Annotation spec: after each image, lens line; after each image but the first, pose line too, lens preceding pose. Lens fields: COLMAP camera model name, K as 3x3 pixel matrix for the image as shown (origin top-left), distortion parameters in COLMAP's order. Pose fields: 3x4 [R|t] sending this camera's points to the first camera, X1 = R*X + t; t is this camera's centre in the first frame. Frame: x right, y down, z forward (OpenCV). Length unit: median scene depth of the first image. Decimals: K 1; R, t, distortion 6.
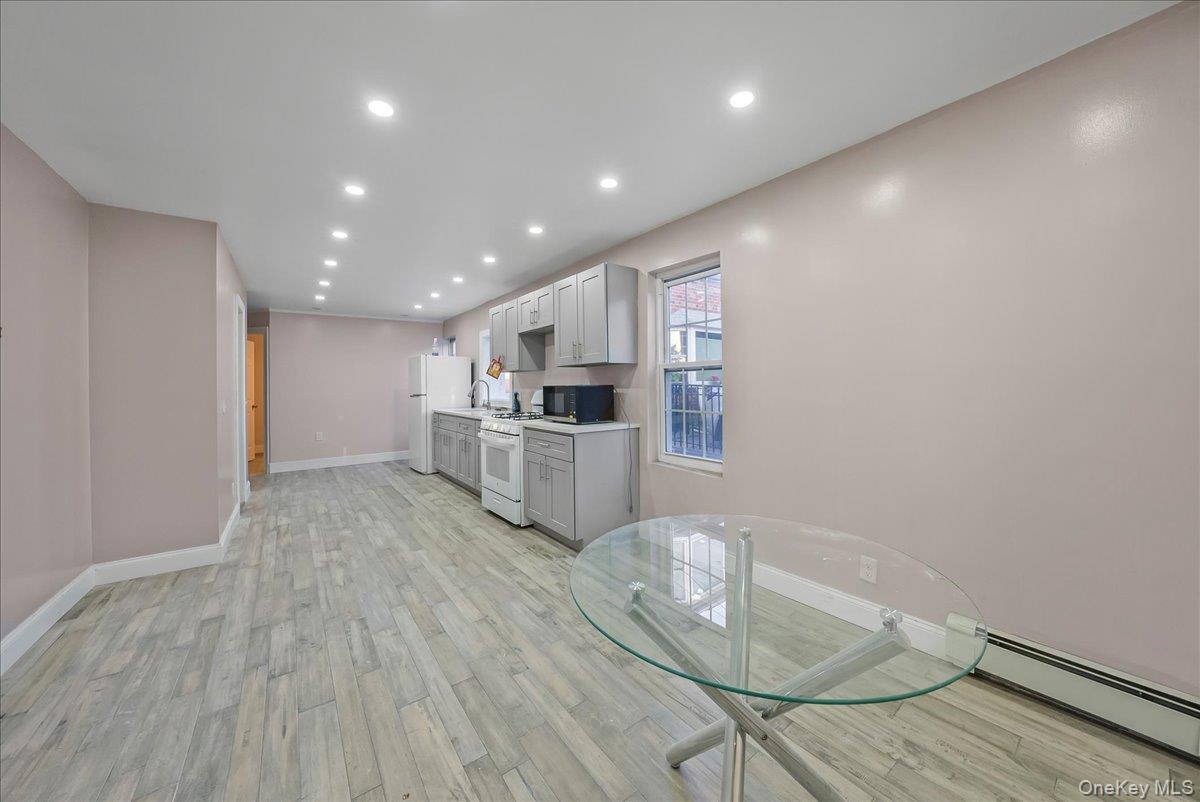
lens RADIAL K [[453.5, 0, 594.5], [0, 453.5, 387.9], [0, 0, 1]] dist [-0.015120, 0.000120]
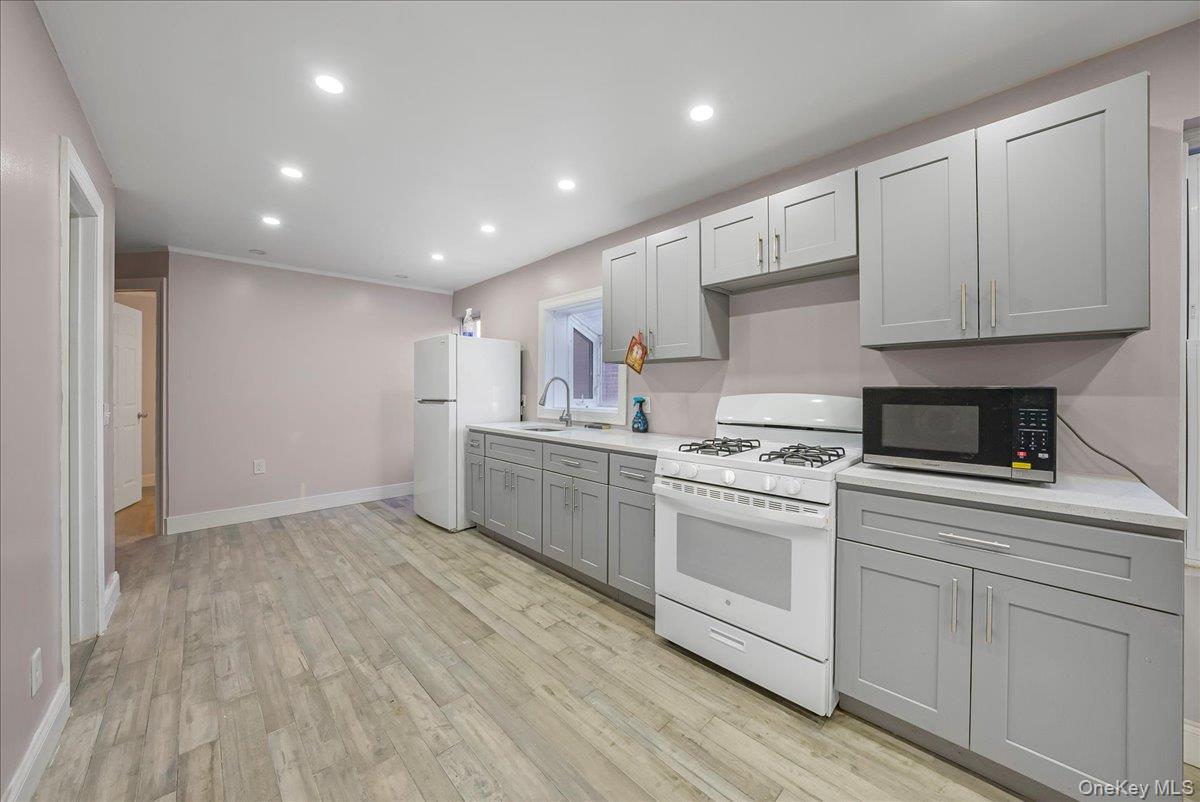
lens RADIAL K [[447.5, 0, 601.3], [0, 447.5, 394.3], [0, 0, 1]] dist [-0.031146, 0.007968]
pose [[0.989045, 0.012392, 0.147093, -0.339161], [-0.013005, 0.999910, 0.003206, 0.003381], [-0.147040, -0.005084, 0.989118, 0.484231]]
